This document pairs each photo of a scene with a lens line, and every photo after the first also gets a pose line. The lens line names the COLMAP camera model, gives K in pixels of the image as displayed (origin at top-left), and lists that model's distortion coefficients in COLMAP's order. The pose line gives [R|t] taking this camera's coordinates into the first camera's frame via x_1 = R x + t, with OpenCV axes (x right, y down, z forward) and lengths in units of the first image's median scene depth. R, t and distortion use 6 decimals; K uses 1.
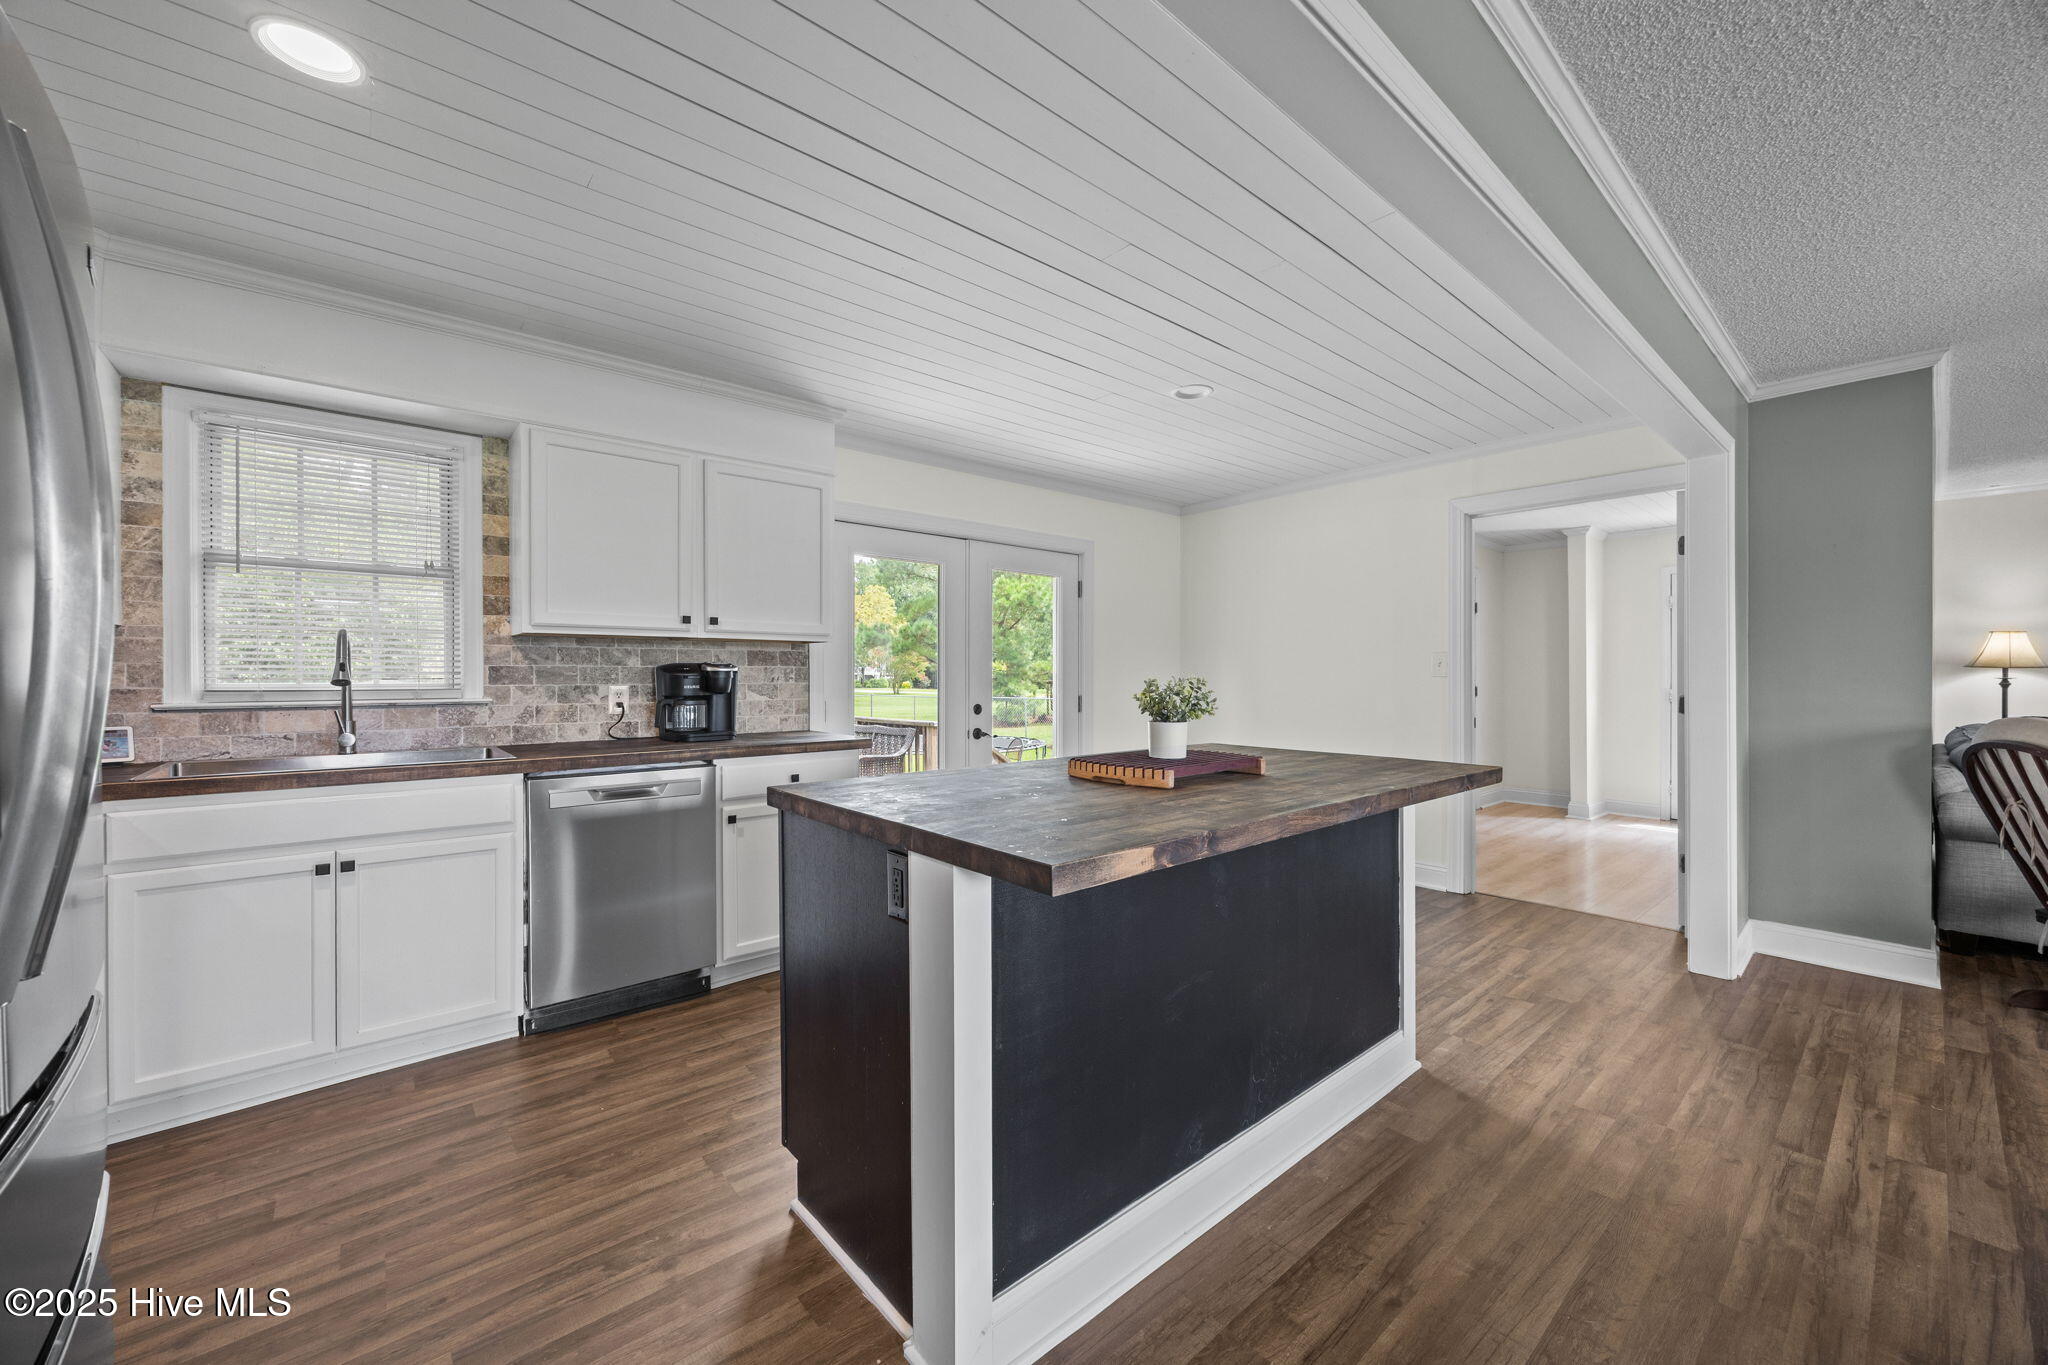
lens RADIAL K [[777.4, 0, 1008.3], [0, 777.4, 680.6], [0, 0, 1]] dist [-0.000445, -0.000241]
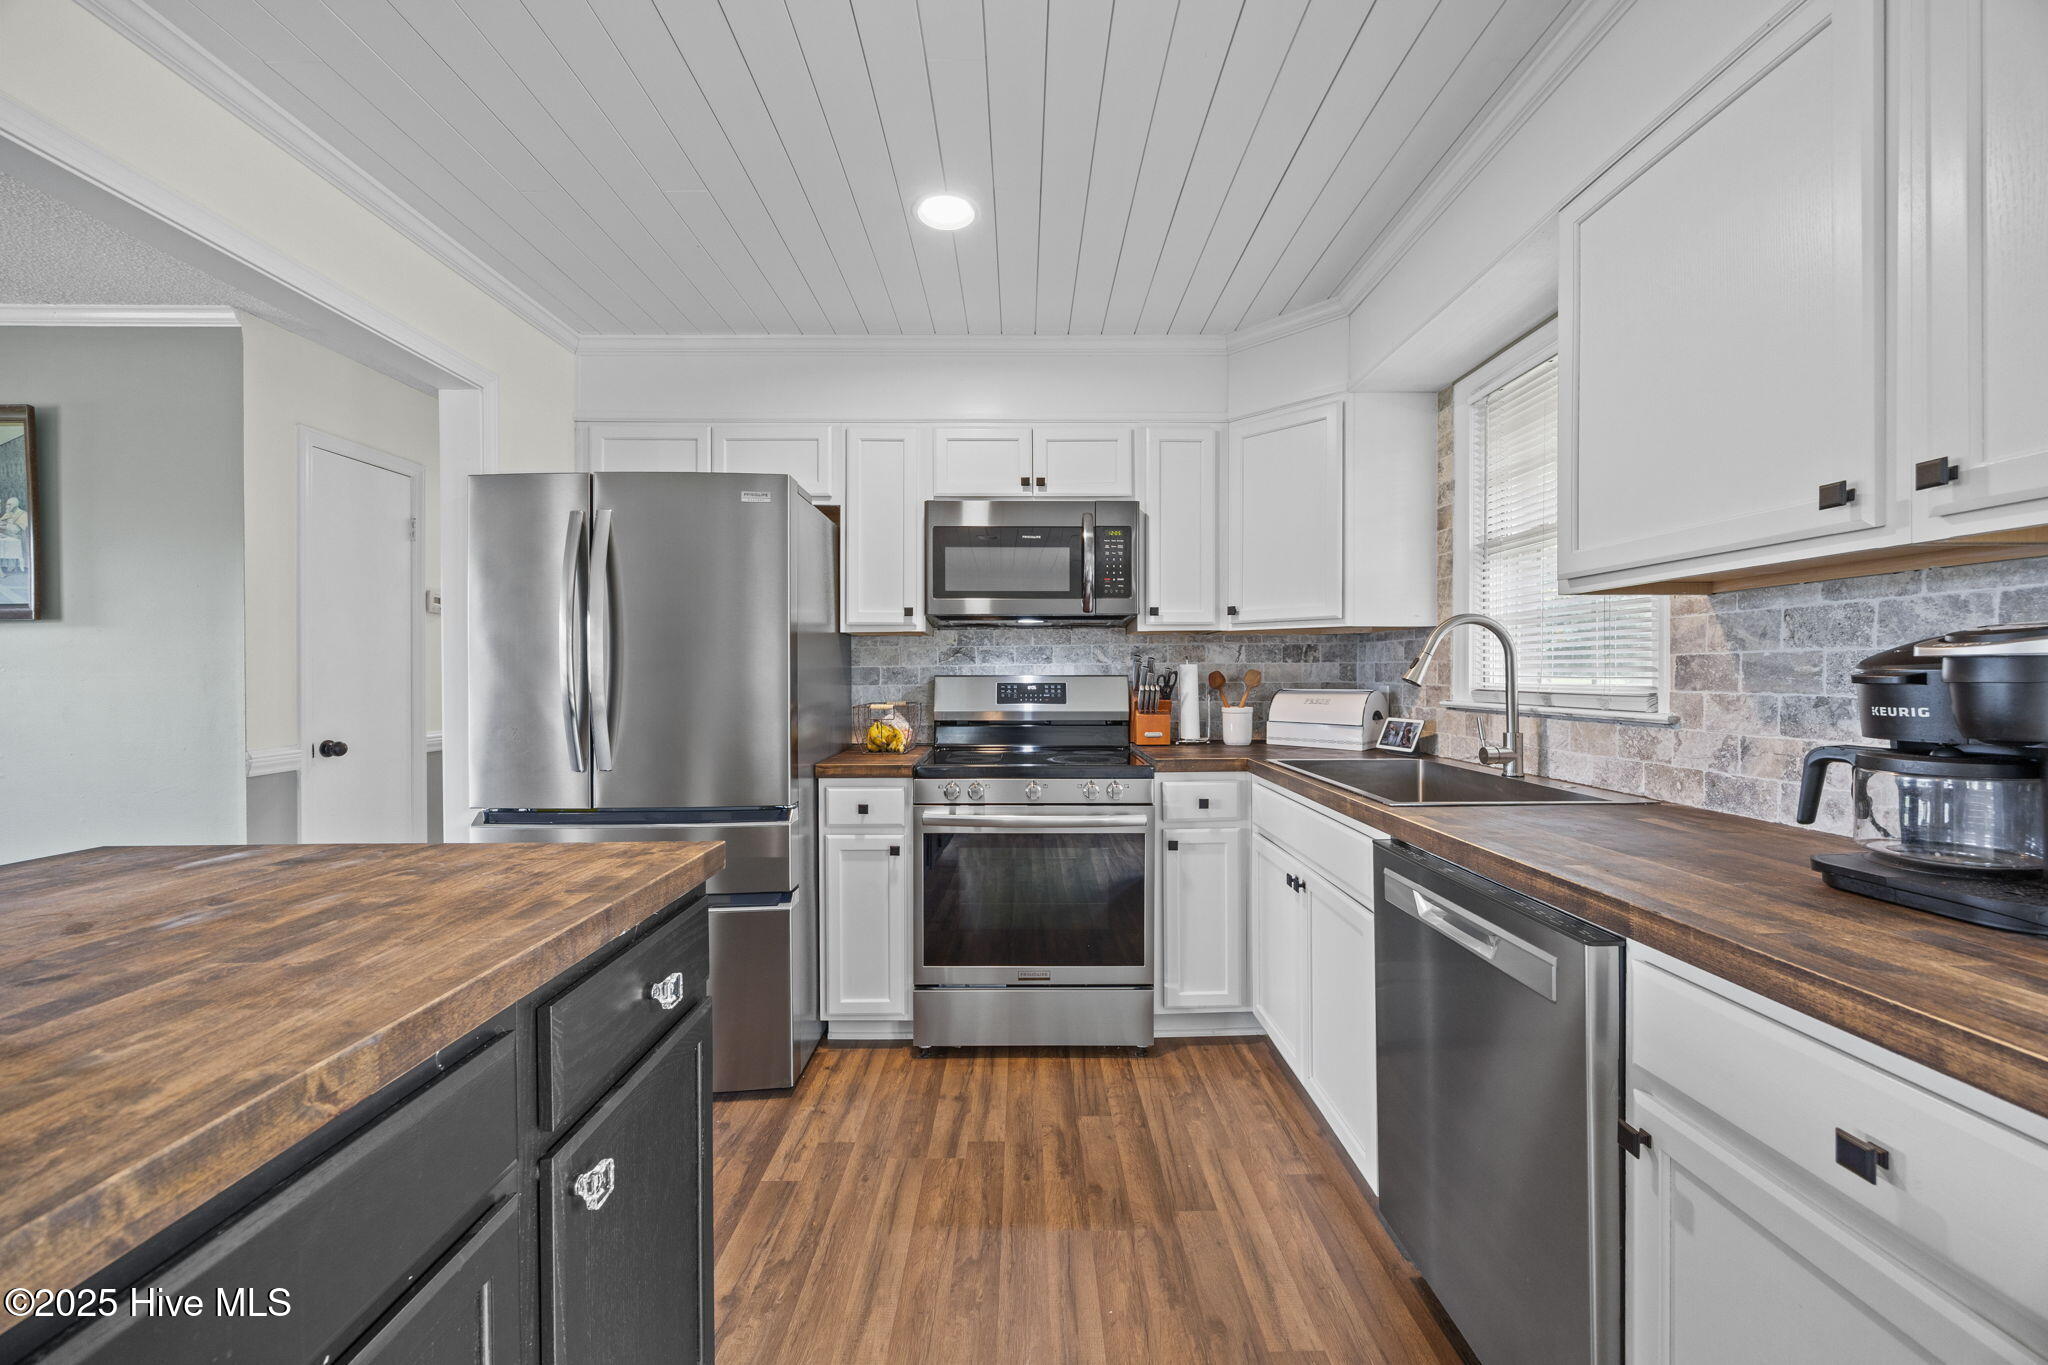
lens RADIAL K [[777.4, 0, 1024.9], [0, 777.4, 676.9], [0, 0, 1]] dist [-0.000445, -0.000241]
pose [[-0.621500, 0.003538, -0.783406, 0.038391], [-0.005313, 0.999948, 0.008730, -0.006072], [0.783396, 0.009588, -0.621449, 0.973888]]
